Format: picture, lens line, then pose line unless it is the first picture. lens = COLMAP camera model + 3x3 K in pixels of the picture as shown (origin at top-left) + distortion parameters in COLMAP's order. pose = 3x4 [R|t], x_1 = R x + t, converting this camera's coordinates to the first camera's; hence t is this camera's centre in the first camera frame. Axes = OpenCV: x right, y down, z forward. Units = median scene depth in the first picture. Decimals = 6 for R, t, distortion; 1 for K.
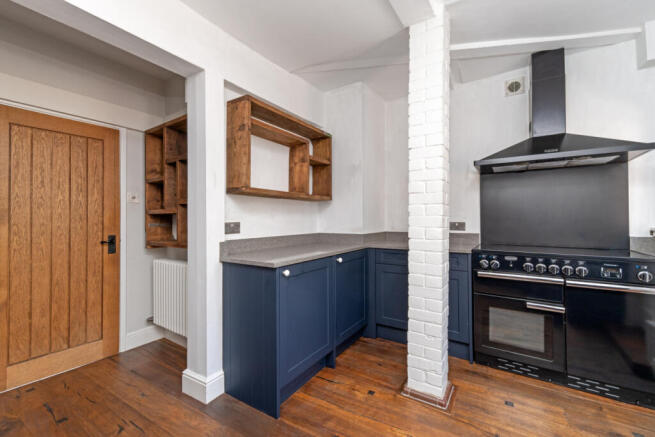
lens RADIAL K [[278.8, 0, 327.6], [0, 278.8, 217.4], [0, 0, 1]] dist [0.008303, -0.000001]
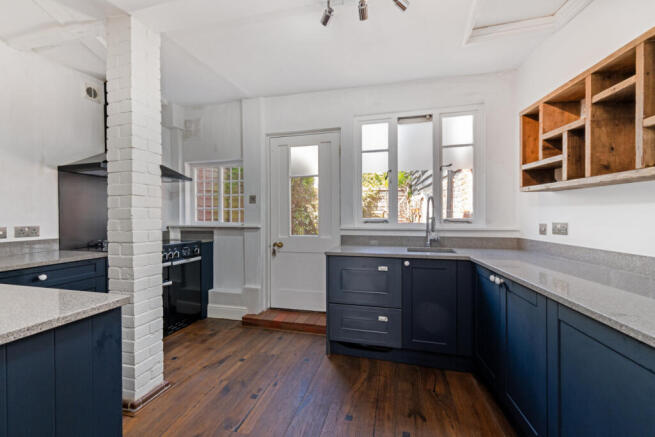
lens RADIAL K [[278.8, 0, 327.1], [0, 278.8, 217.1], [0, 0, 1]] dist [0.008303, -0.000001]
pose [[-0.291851, 0.000675, 0.956464, -0.815219], [0.003422, 0.999994, 0.000339, -0.010254], [-0.956458, 0.003372, -0.291851, 0.663270]]
